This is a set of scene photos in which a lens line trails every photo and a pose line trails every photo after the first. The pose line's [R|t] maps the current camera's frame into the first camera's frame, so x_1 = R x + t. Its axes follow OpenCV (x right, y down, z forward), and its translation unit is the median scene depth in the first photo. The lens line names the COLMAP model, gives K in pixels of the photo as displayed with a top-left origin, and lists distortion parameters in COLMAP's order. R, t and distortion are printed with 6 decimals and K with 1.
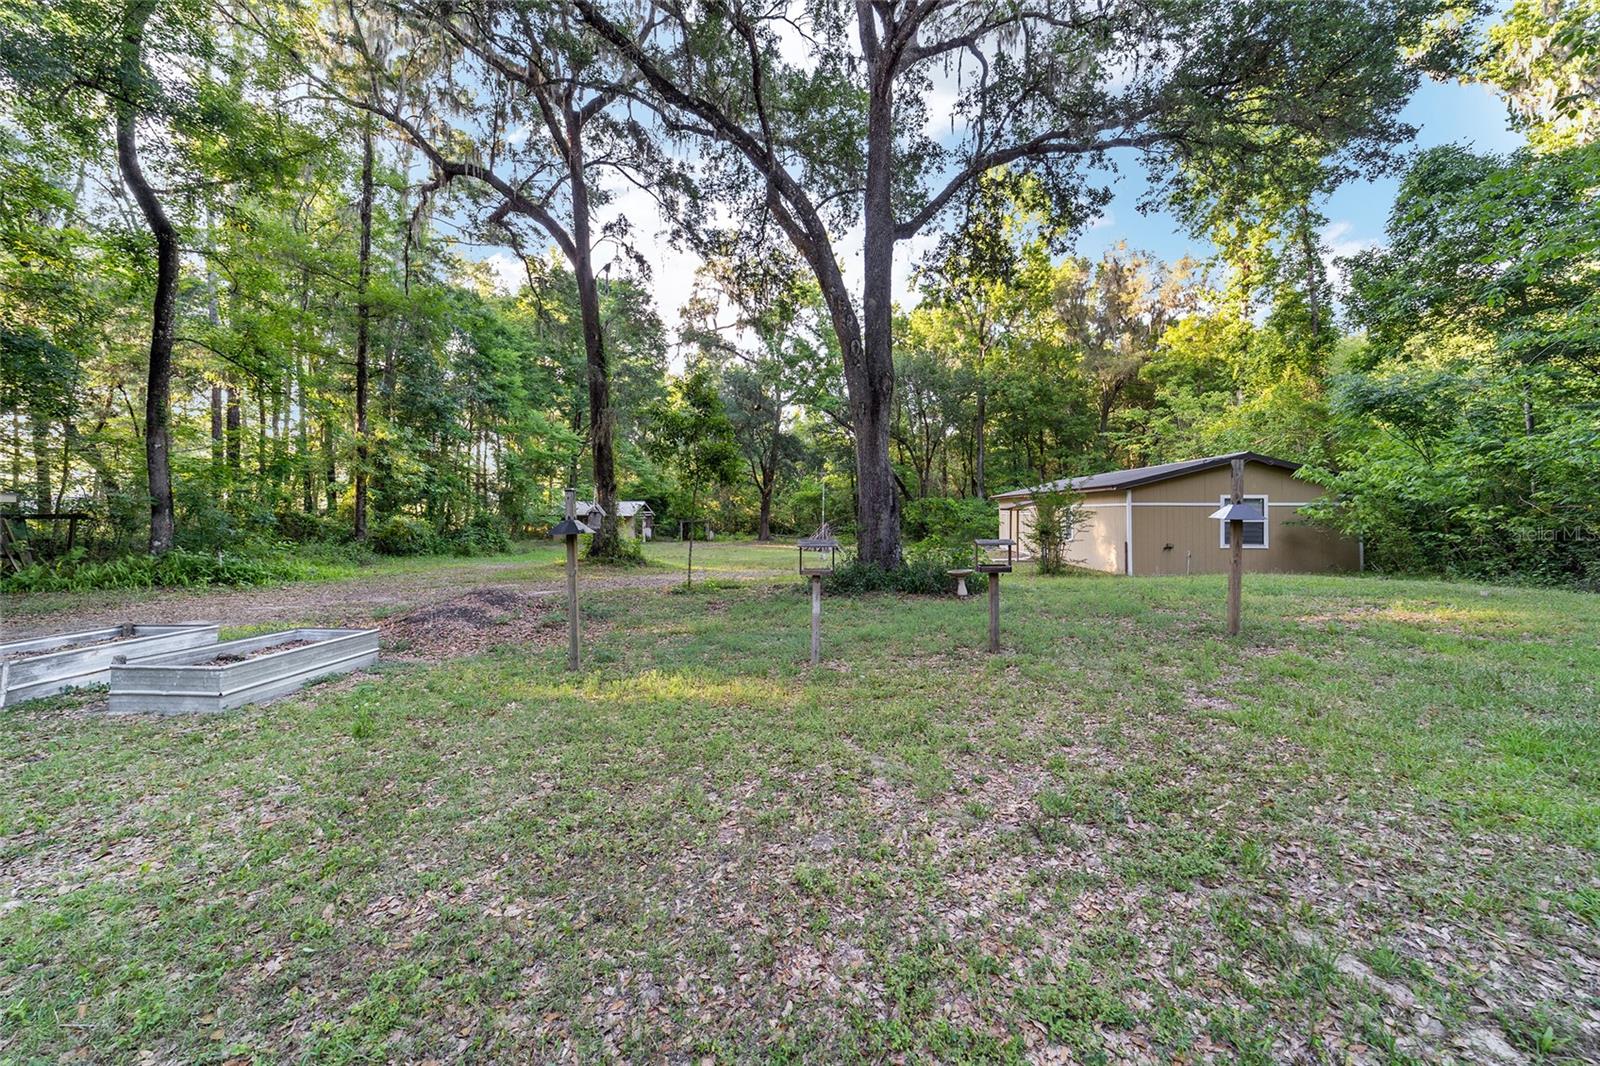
lens RADIAL K [[624.6, 0, 800.0], [0, 624.6, 533.0], [0, 0, 1]] dist [-0.008938, 0.000535]
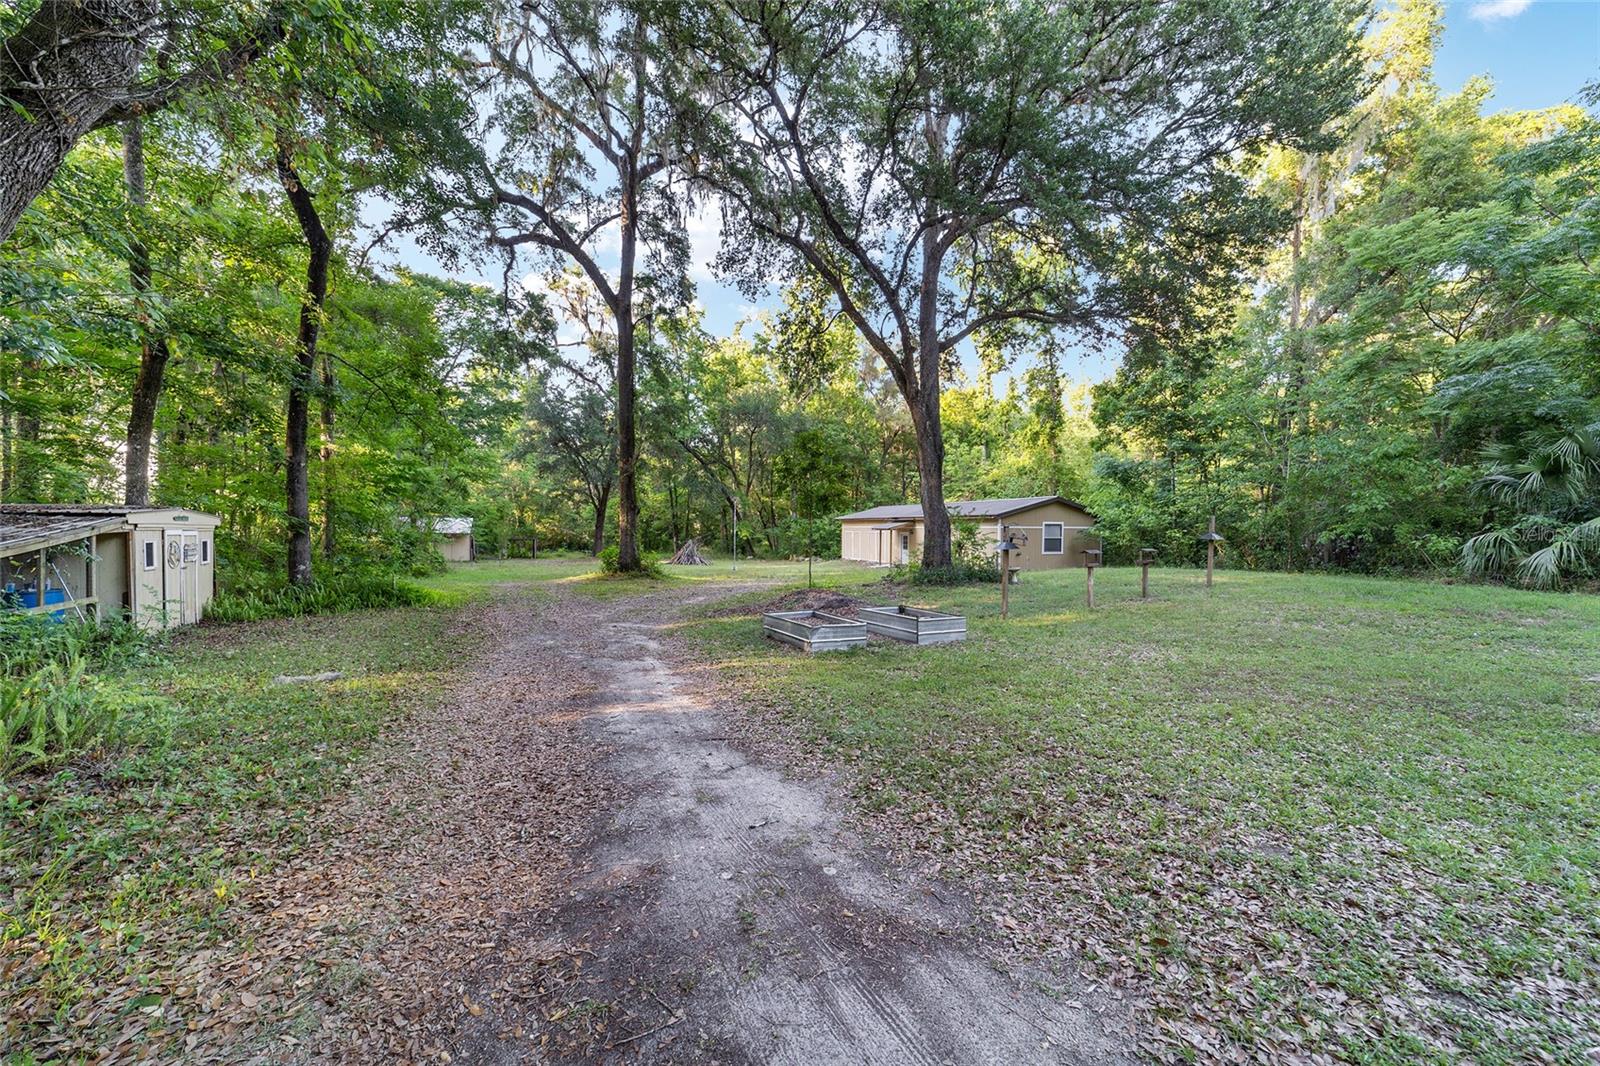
lens RADIAL K [[624.6, 0, 800.0], [0, 624.6, 533.0], [0, 0, 1]] dist [-0.008938, 0.000535]
pose [[0.897671, -0.001710, 0.440663, -0.560373], [0.011487, 0.999743, -0.019520, -0.005826], [-0.440516, 0.022584, 0.897461, -0.174483]]
